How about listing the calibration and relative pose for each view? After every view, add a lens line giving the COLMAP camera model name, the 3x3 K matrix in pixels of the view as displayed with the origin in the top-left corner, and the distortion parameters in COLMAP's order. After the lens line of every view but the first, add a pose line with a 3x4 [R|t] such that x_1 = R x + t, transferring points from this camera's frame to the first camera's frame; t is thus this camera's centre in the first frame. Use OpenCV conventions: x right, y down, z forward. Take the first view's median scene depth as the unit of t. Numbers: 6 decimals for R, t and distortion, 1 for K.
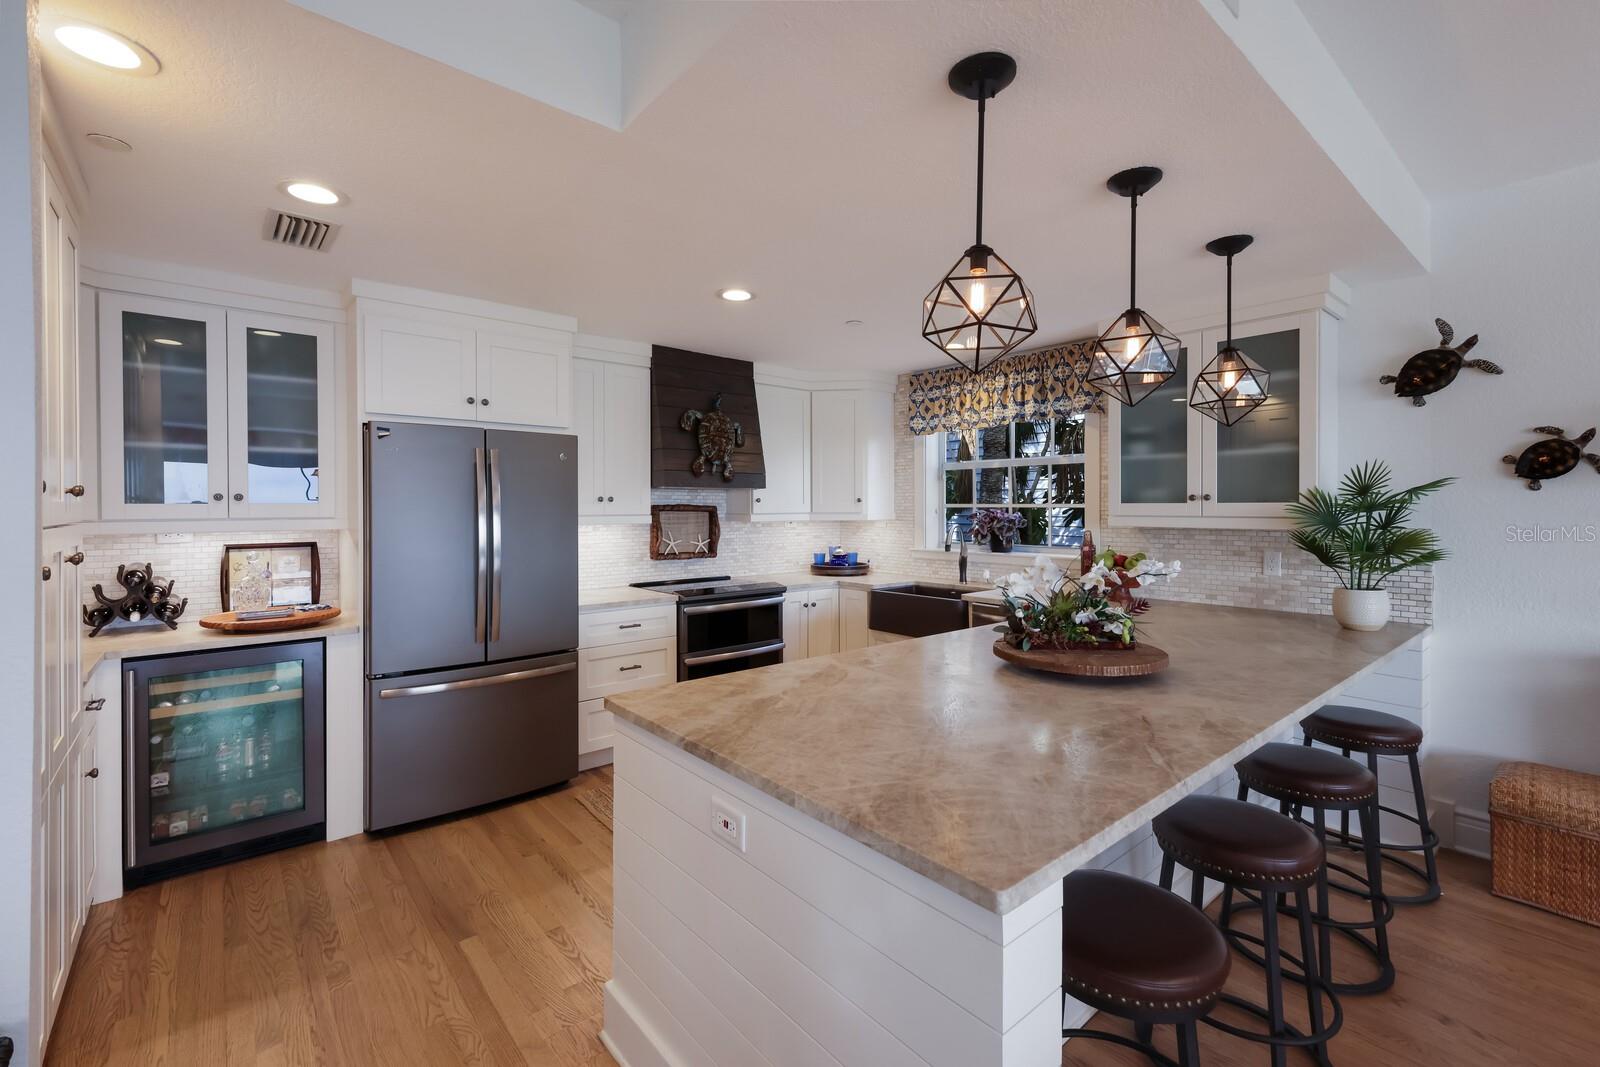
lens RADIAL K [[686.4, 0, 790.9], [0, 686.4, 522.3], [0, 0, 1]] dist [0.019790, -0.000098]
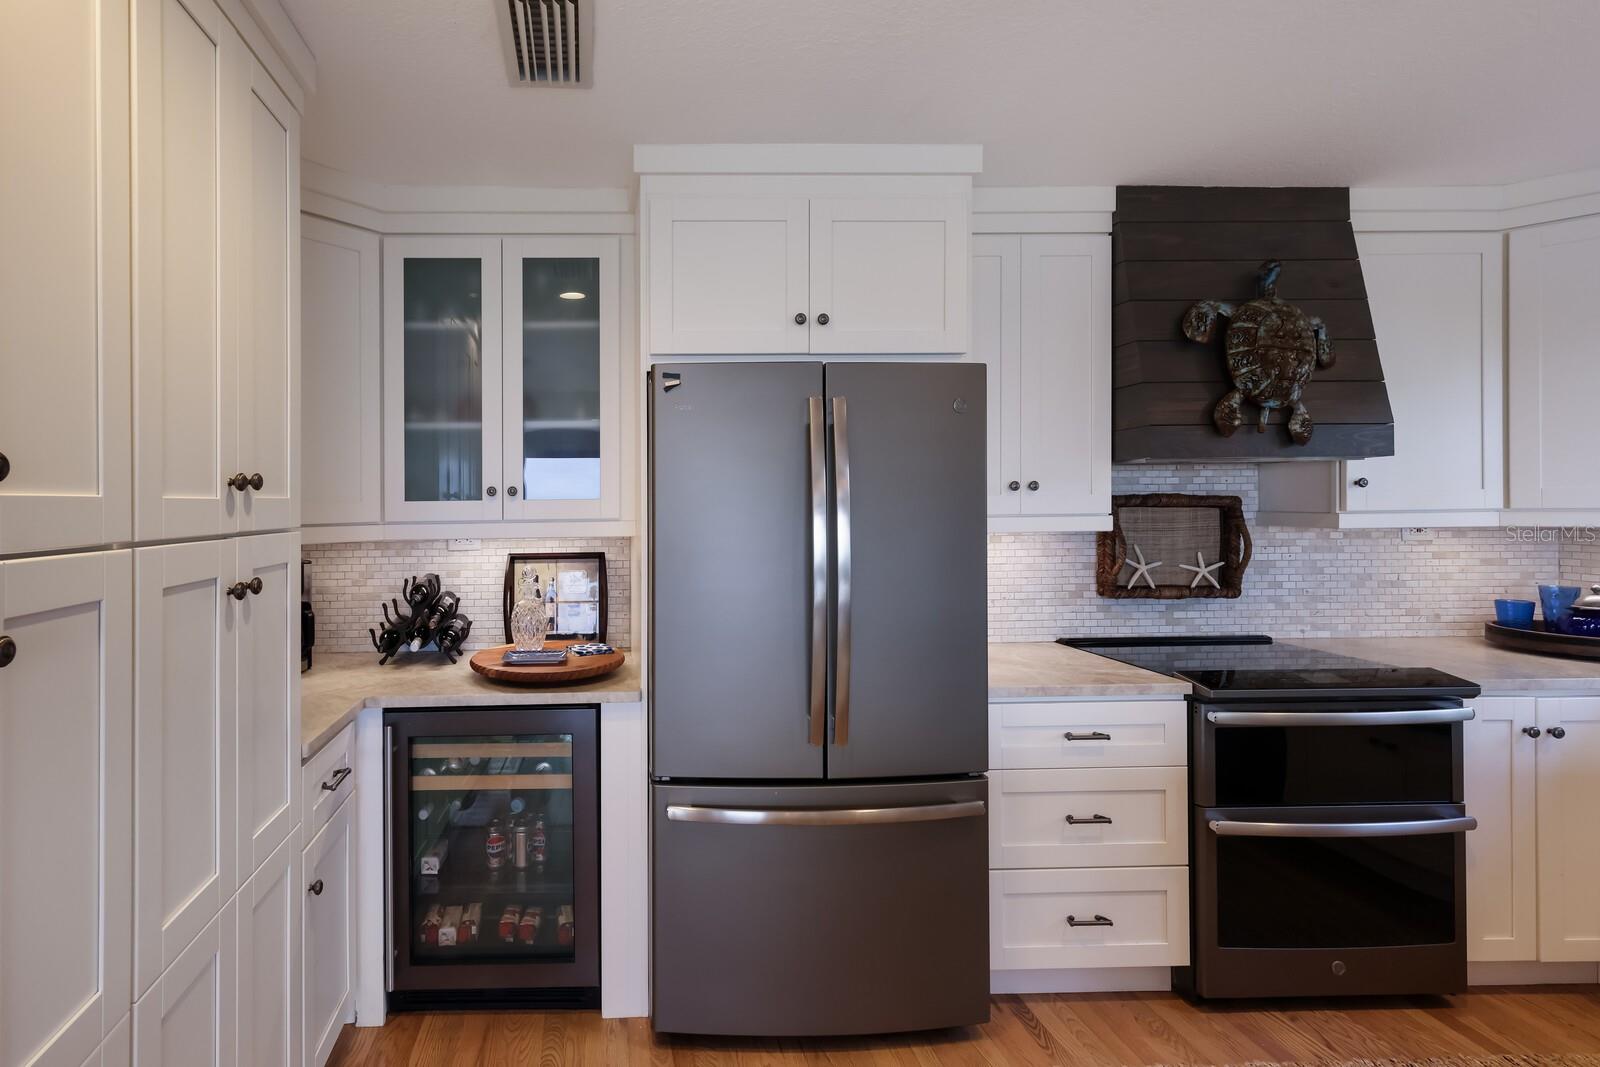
lens RADIAL K [[725.4, 0, 800.8], [0, 725.4, 508.9], [0, 0, 1]] dist [-0.000099, 0.000012]
pose [[0.913503, -0.003776, -0.406815, -0.201443], [-0.000510, 0.999946, -0.010426, -0.009336], [0.406832, 0.009731, 0.913451, 0.413638]]
